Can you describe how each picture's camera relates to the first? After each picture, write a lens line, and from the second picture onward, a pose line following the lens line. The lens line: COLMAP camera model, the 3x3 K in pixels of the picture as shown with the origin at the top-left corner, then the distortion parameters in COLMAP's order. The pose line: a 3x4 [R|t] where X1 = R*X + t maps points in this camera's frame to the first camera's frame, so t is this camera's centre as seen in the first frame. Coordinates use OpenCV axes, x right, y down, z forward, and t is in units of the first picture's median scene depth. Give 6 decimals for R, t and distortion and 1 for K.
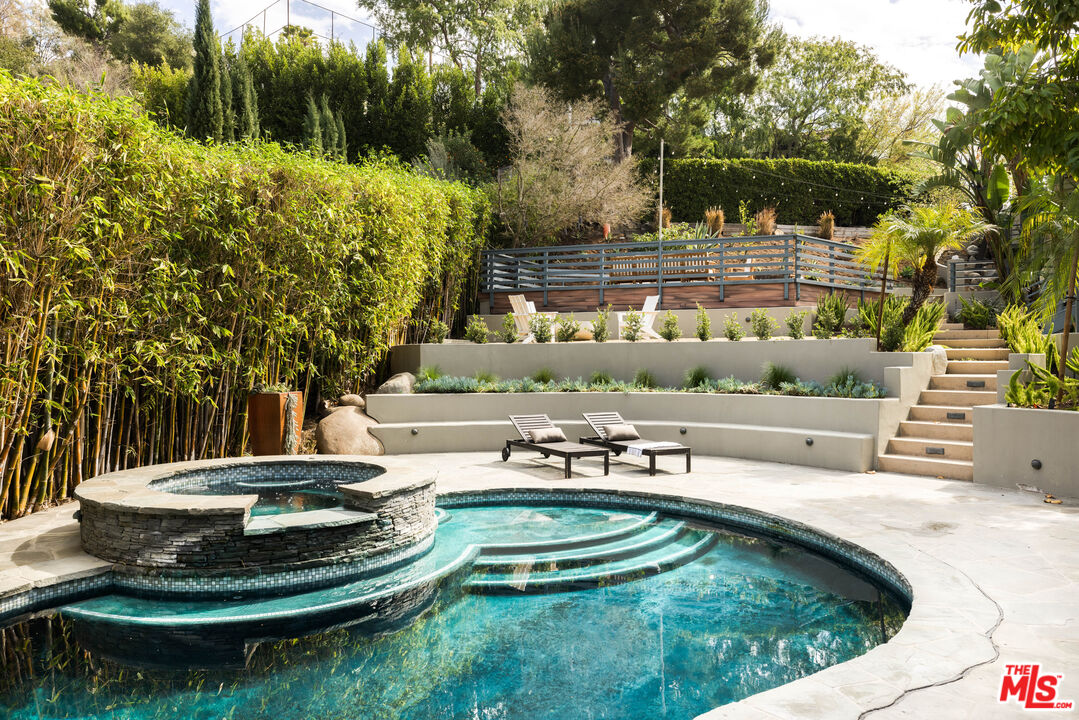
lens RADIAL K [[751.7, 0, 539.5], [0, 751.7, 360.0], [0, 0, 1]] dist [0.013650, -0.002099]
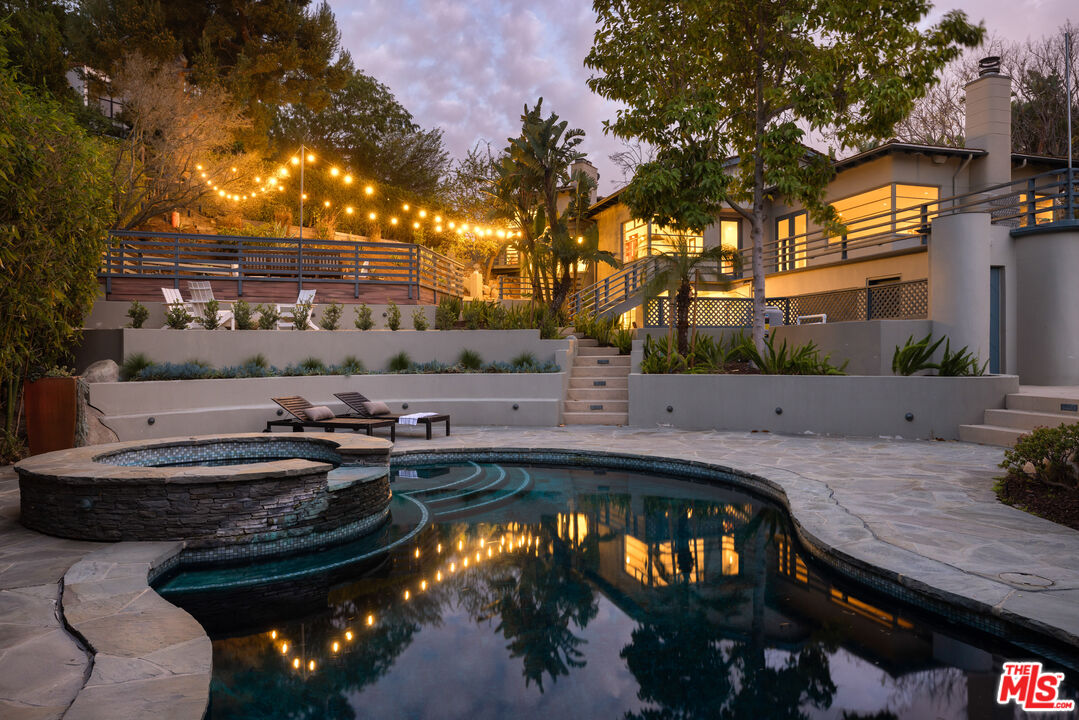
lens RADIAL K [[701.8, 0, 539.5], [0, 701.8, 360.0], [0, 0, 1]] dist [0.003345, 0.000450]
pose [[0.788018, -0.010198, 0.615567, -0.315567], [0.007855, 0.999948, 0.006509, 0.016944], [-0.615601, -0.000294, 0.788058, 0.011299]]
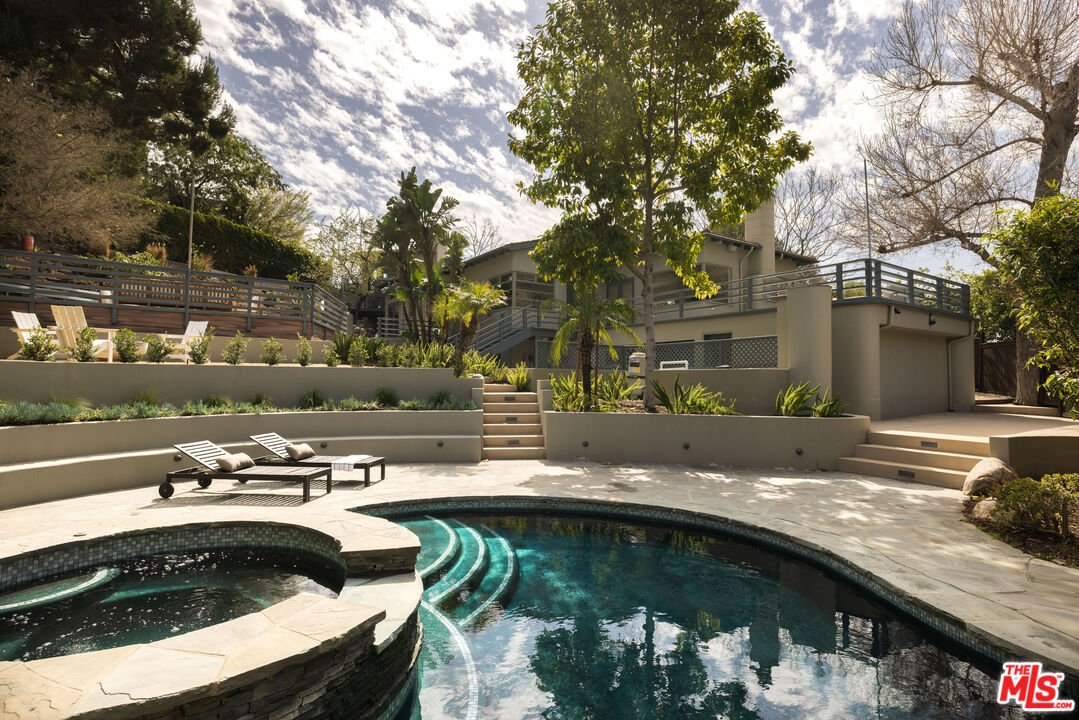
lens RADIAL K [[535.6, 0, 554.4], [0, 535.6, 373.6], [0, 0, 1]] dist [-0.002348, 0.001809]
pose [[0.564831, 0.017529, 0.825021, -0.283822], [-0.005119, 0.999830, -0.017738, -0.001572], [-0.825191, 0.005795, 0.564824, 0.250298]]
